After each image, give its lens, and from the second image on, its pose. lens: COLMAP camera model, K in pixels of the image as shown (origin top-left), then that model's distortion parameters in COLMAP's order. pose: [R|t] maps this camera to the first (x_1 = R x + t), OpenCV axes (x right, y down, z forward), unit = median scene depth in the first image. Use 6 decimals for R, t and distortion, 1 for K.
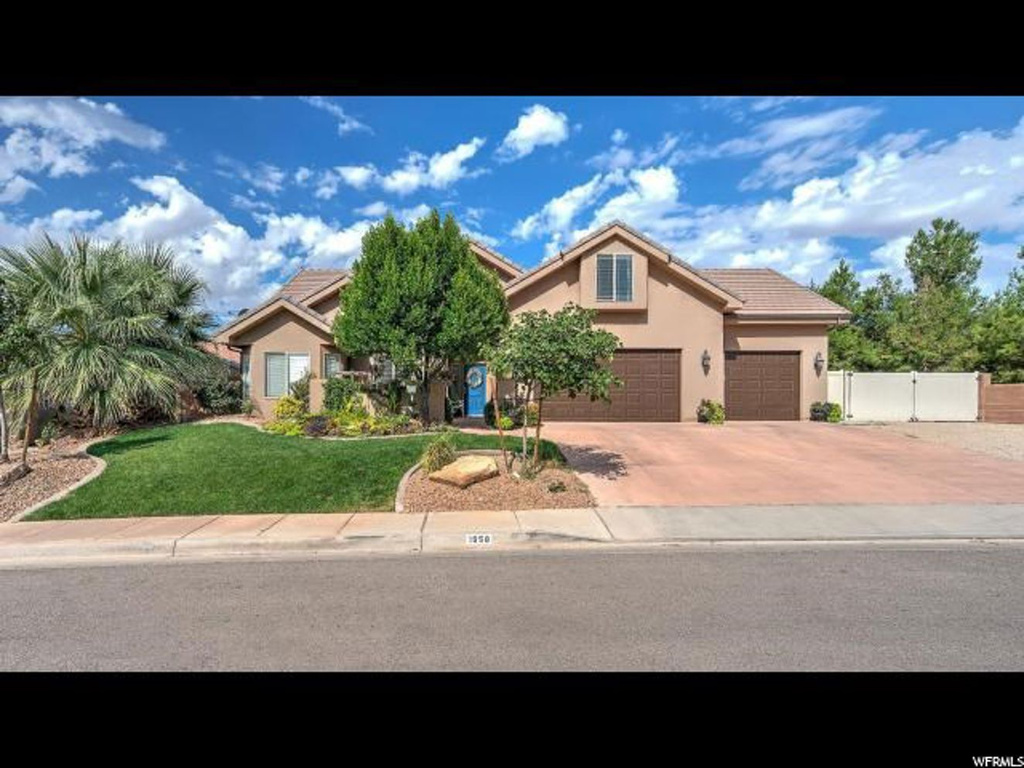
lens RADIAL K [[539.0, 0, 505.3], [0, 539.0, 387.3], [0, 0, 1]] dist [0.025051, 0.001788]
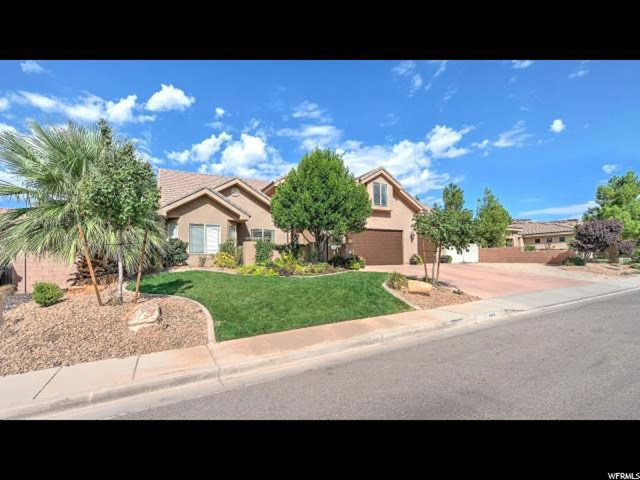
lens RADIAL K [[295.5, 0, 323.6], [0, 295.5, 241.4], [0, 0, 1]] dist [-0.003179, -0.001102]
pose [[0.877057, 0.015784, 0.480127, -0.466012], [0.002868, 0.999270, -0.038088, 0.014477], [-0.480378, 0.034783, 0.876372, 0.118799]]
